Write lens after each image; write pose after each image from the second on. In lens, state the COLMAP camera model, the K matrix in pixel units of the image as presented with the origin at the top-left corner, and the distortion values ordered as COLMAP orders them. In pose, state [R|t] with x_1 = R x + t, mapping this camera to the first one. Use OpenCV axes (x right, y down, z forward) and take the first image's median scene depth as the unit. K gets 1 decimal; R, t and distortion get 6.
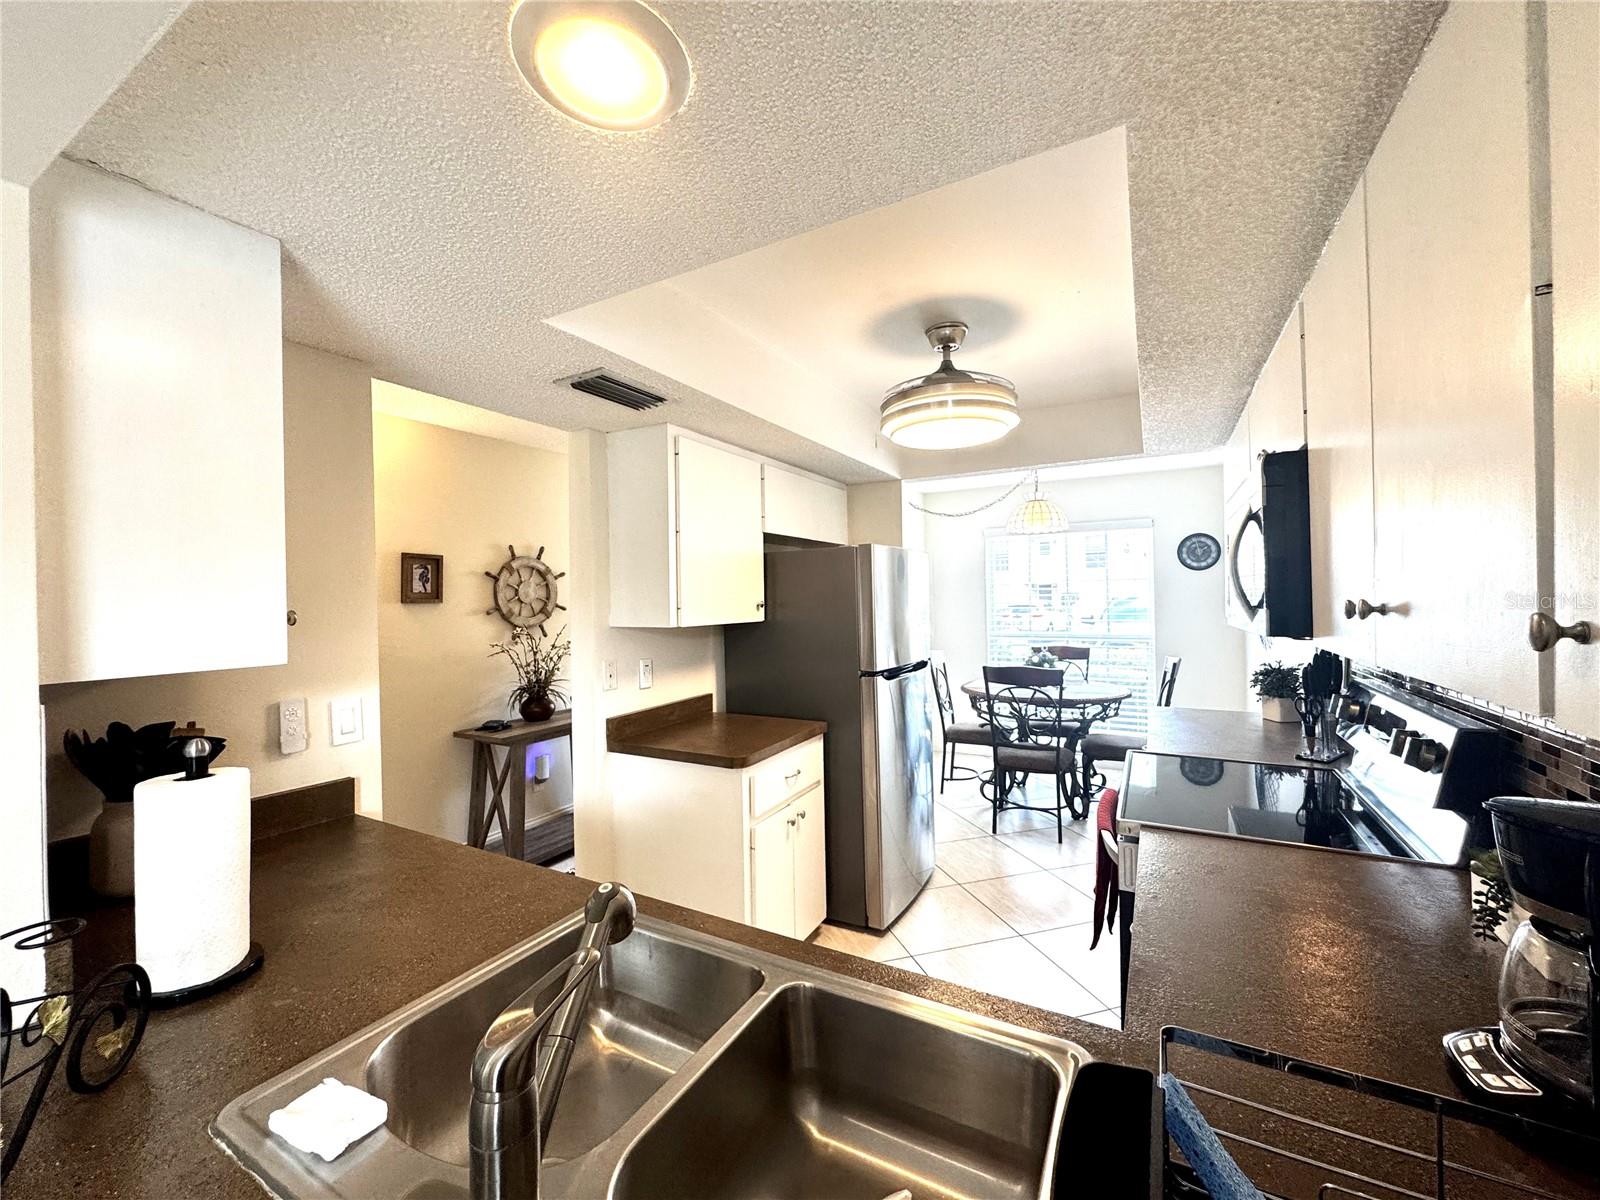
lens RADIAL K [[639.4, 0, 799.1], [0, 639.4, 602.0], [0, 0, 1]] dist [-0.007455, 0.002490]
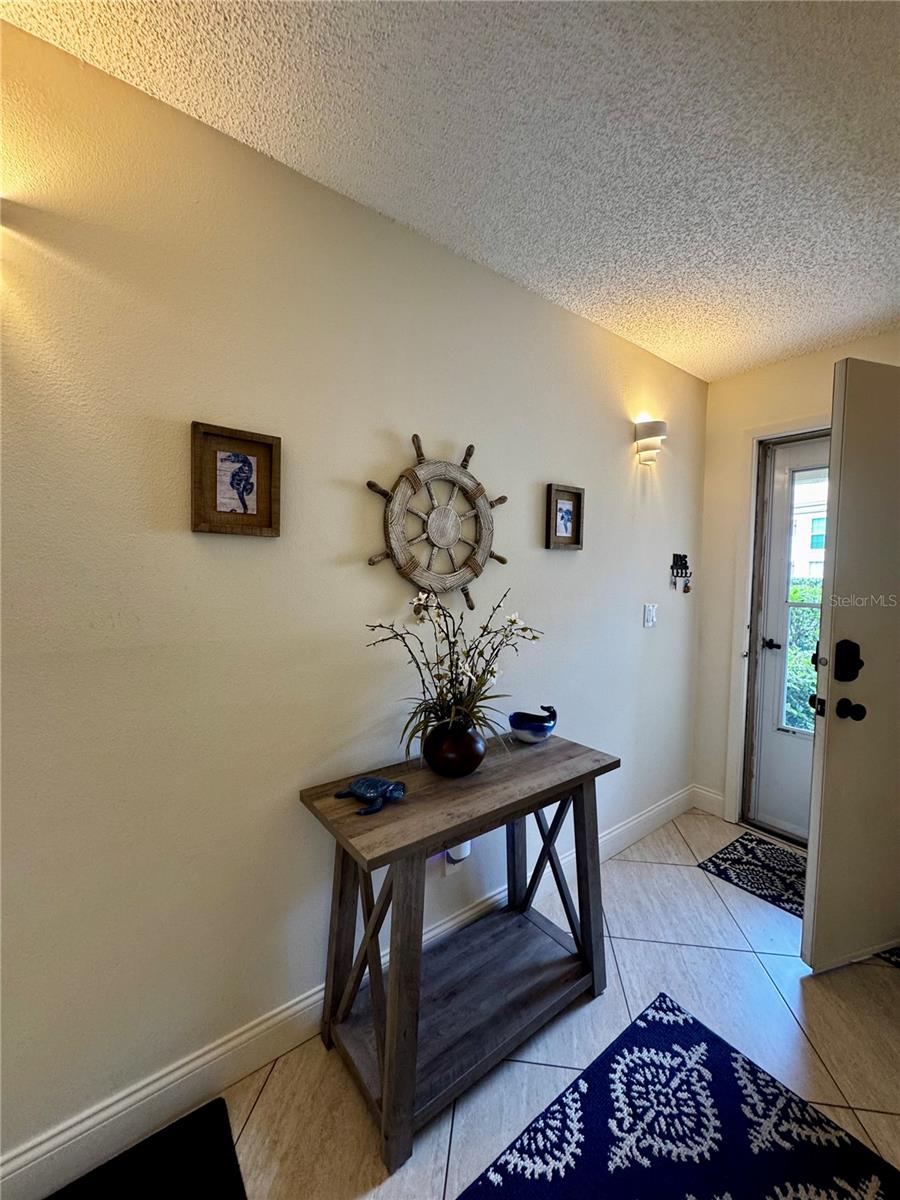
lens RADIAL K [[479.5, 0, 452.2], [0, 479.5, 597.6], [0, 0, 1]] dist [-0.007455, 0.002490]
pose [[0.916280, 0.046648, -0.397813, -0.259488], [-0.025978, 0.998025, 0.057195, 0.021605], [0.399695, -0.042073, 0.915682, 0.642467]]
